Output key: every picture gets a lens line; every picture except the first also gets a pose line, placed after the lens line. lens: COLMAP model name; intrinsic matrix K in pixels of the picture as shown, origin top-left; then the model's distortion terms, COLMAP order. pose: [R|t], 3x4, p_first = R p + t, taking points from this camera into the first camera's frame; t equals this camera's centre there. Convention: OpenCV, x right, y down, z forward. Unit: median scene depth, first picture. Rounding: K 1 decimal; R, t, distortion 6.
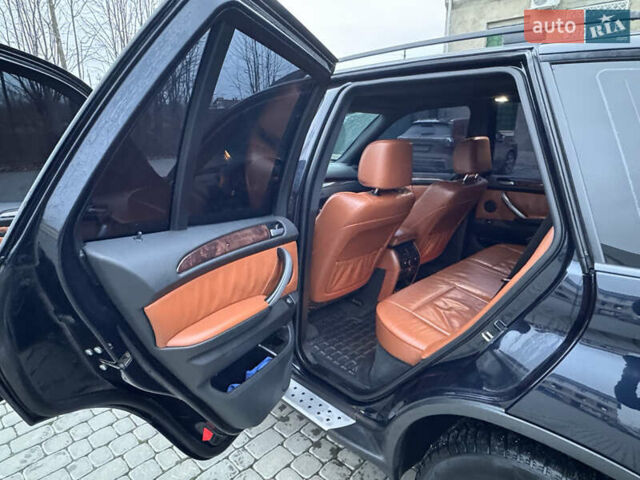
lens RADIAL K [[396.2, 0, 316.5], [0, 396.2, 240.3], [0, 0, 1]] dist [-0.001242, -0.000041]
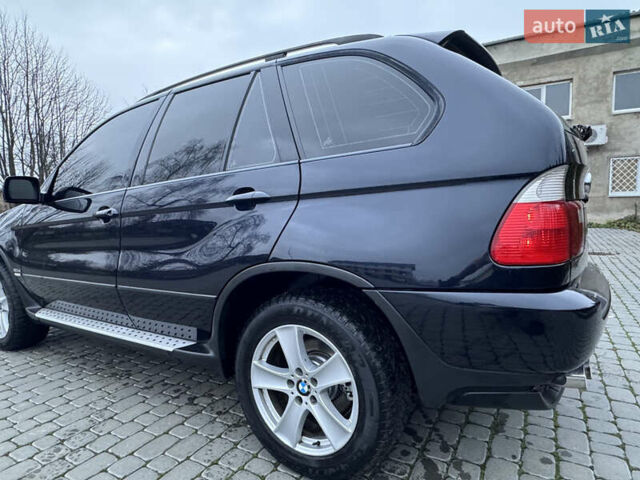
lens RADIAL K [[396.2, 0, 316.5], [0, 396.2, 240.3], [0, 0, 1]] dist [-0.001242, -0.000041]
pose [[0.972239, -0.046383, 0.229348, 0.147385], [0.091588, 0.977387, -0.190593, 0.313712], [-0.215321, 0.206307, 0.954502, -0.260639]]
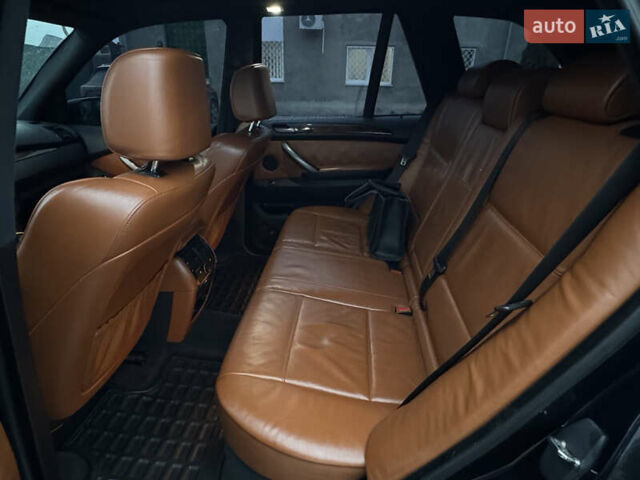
lens RADIAL K [[399.2, 0, 309.8], [0, 399.2, 243.4], [0, 0, 1]] dist [0.000796, 0.000014]
pose [[0.765148, -0.251895, 0.592534, -0.006536], [0.182221, 0.967388, 0.175945, -0.056807], [-0.617530, -0.026652, 0.786096, 0.341110]]
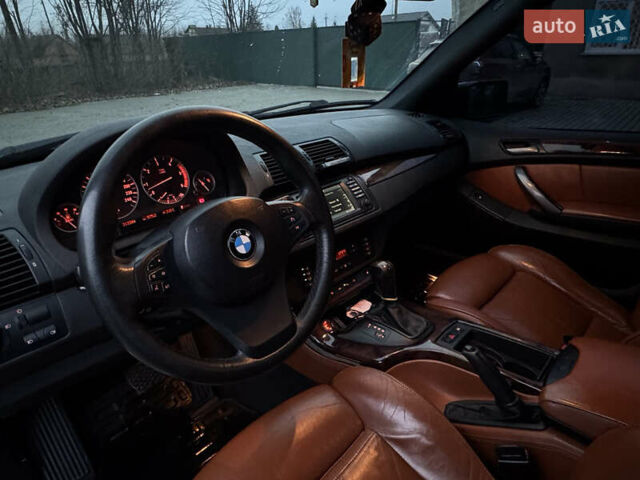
lens RADIAL K [[398.1, 0, 313.1], [0, 398.1, 240.7], [0, 0, 1]] dist [-0.001426, -0.002224]
pose [[0.999173, -0.036471, 0.017963, -0.063640], [0.033283, 0.987550, 0.153744, -0.165866], [-0.023346, -0.153019, 0.987947, 0.725763]]
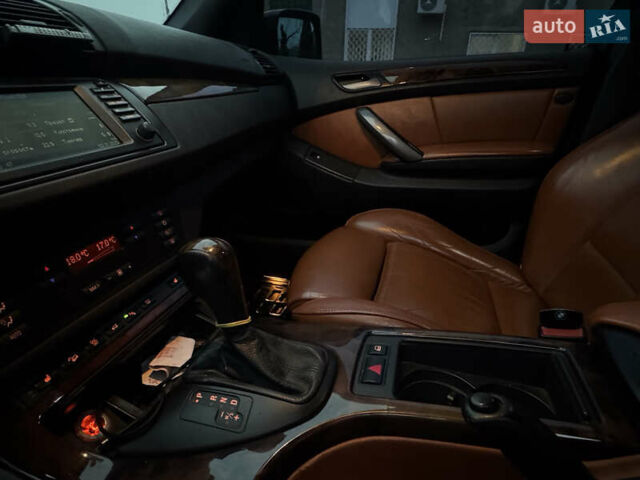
lens RADIAL K [[398.1, 0, 313.1], [0, 398.1, 240.7], [0, 0, 1]] dist [-0.001426, -0.002224]
pose [[0.864578, -0.185557, 0.466984, -0.027342], [0.131916, 0.980541, 0.145390, -0.100762], [-0.484875, -0.064099, 0.872231, 0.941718]]
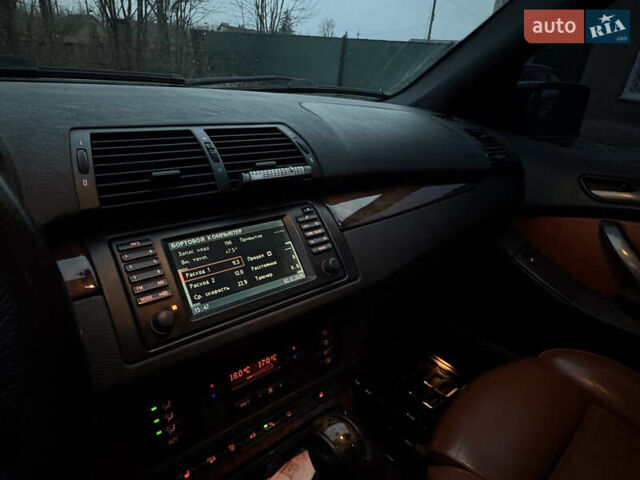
lens RADIAL K [[399.2, 0, 309.8], [0, 399.2, 243.4], [0, 0, 1]] dist [0.000796, 0.000014]
pose [[0.995135, 0.098519, -0.000206, -0.008142], [-0.097593, 0.986062, 0.134747, -0.176491], [0.013478, -0.134071, 0.990880, 0.956534]]
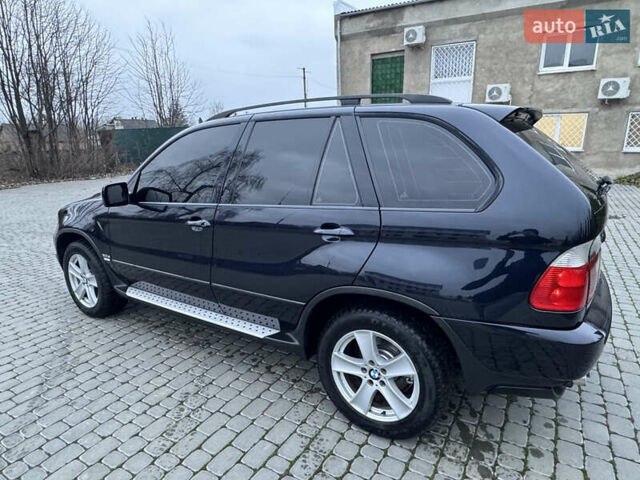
lens RADIAL K [[396.9, 0, 317.4], [0, 396.9, 242.0], [0, 0, 1]] dist [-0.001946, 0.000092]
pose [[0.974051, -0.069747, 0.215313, -0.056828], [0.077931, 0.996515, -0.029750, 0.121145], [-0.212488, 0.045758, 0.976092, -0.457892]]
